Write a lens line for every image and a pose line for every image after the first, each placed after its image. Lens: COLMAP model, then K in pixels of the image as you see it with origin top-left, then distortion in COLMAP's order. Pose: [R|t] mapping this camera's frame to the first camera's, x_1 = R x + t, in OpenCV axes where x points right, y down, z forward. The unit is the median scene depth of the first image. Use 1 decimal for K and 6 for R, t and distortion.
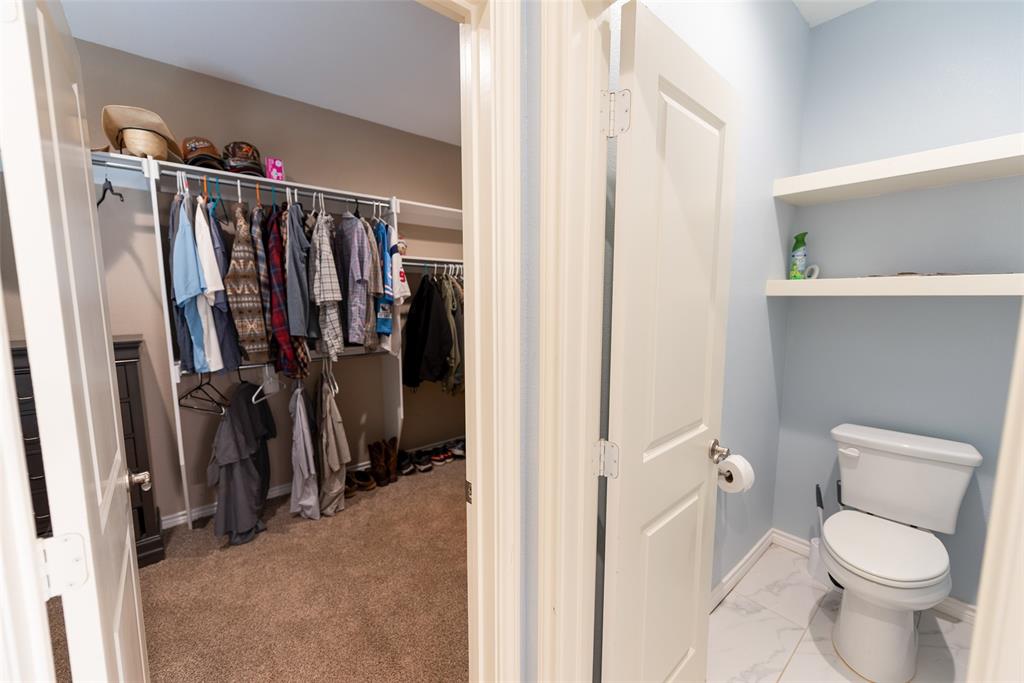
lens RADIAL K [[400.8, 0, 513.6], [0, 400.8, 343.0], [0, 0, 1]] dist [0.010472, -0.002953]
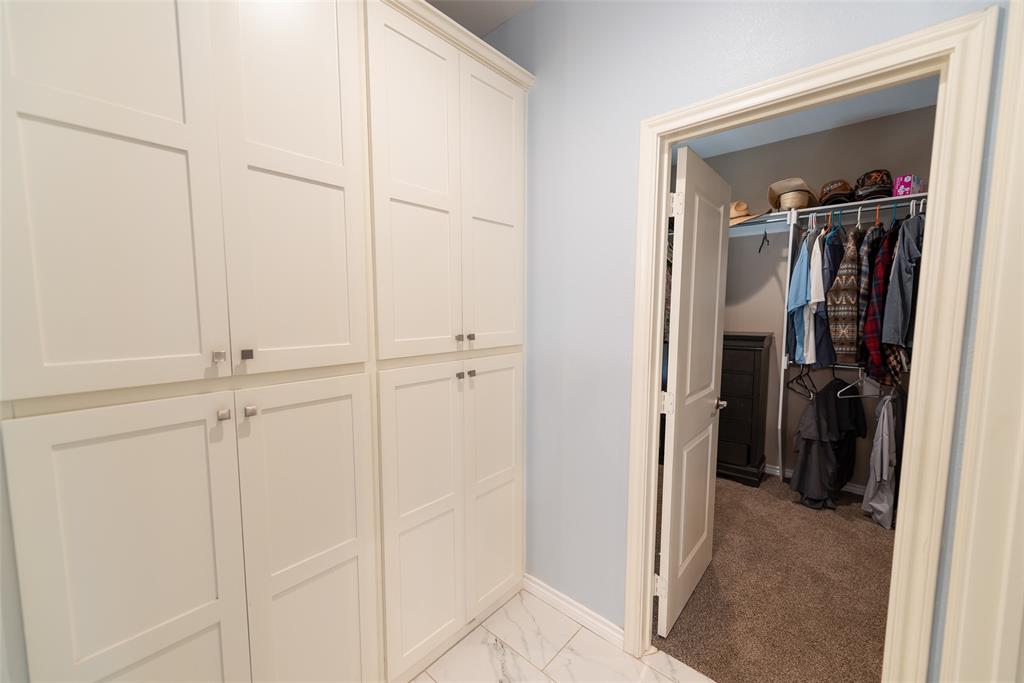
lens RADIAL K [[400.8, 0, 513.6], [0, 400.8, 343.0], [0, 0, 1]] dist [0.010472, -0.002953]
pose [[0.143645, 0.087654, -0.985740, 0.375547], [-0.115890, 0.990706, 0.071208, 0.019774], [0.982820, 0.104009, 0.152468, -0.129177]]
